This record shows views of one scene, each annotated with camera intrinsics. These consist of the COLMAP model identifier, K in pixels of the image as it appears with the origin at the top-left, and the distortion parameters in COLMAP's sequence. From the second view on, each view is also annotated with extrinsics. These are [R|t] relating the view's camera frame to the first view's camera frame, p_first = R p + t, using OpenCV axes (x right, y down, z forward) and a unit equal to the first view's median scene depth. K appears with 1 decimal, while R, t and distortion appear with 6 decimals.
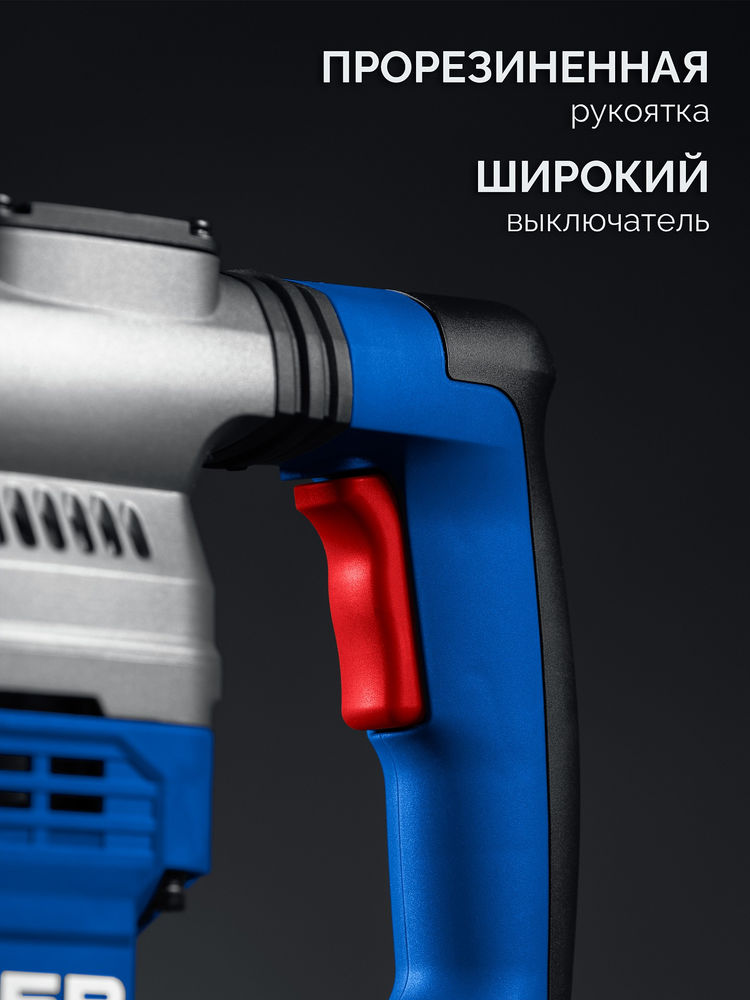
lens RADIAL K [[4195.2, 0, 375.0], [0, 4195.2, 500.0], [0, 0, 1]] dist [0.113427, 10.341940]
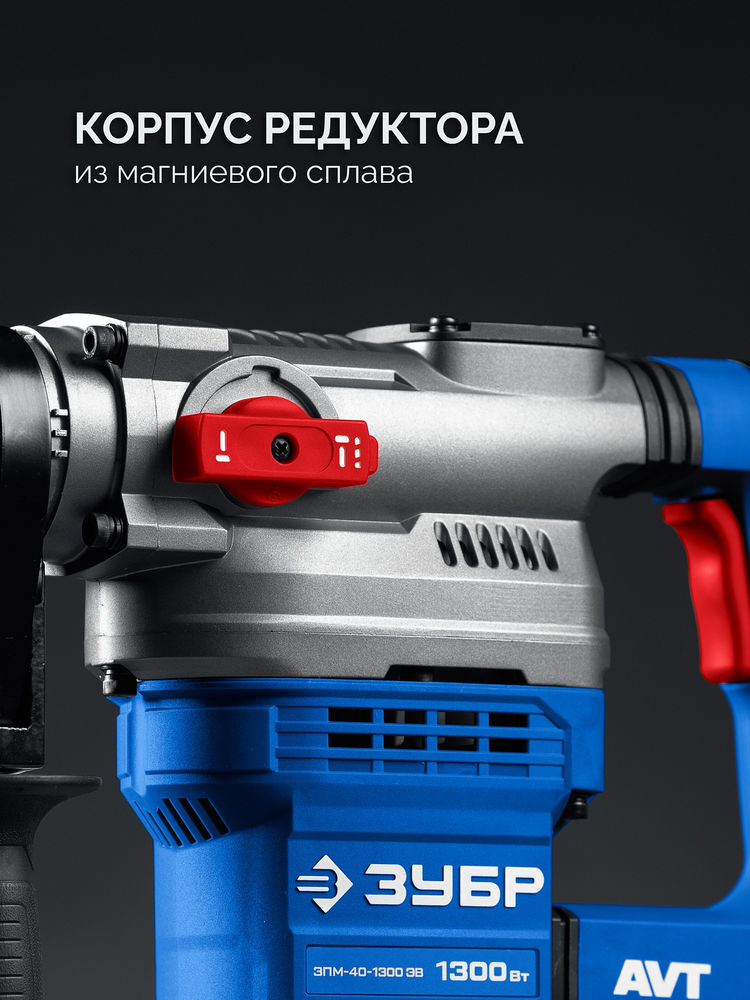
lens RADIAL K [[4195.2, 0, 375.0], [0, 4195.2, 500.0], [0, 0, 1]] dist [0.113427, 10.341940]
pose [[0.995082, -0.013838, -0.098087, 0.023454], [0.017083, 0.999331, 0.032324, -0.055332], [0.097574, -0.033840, 0.994653, -0.398005]]
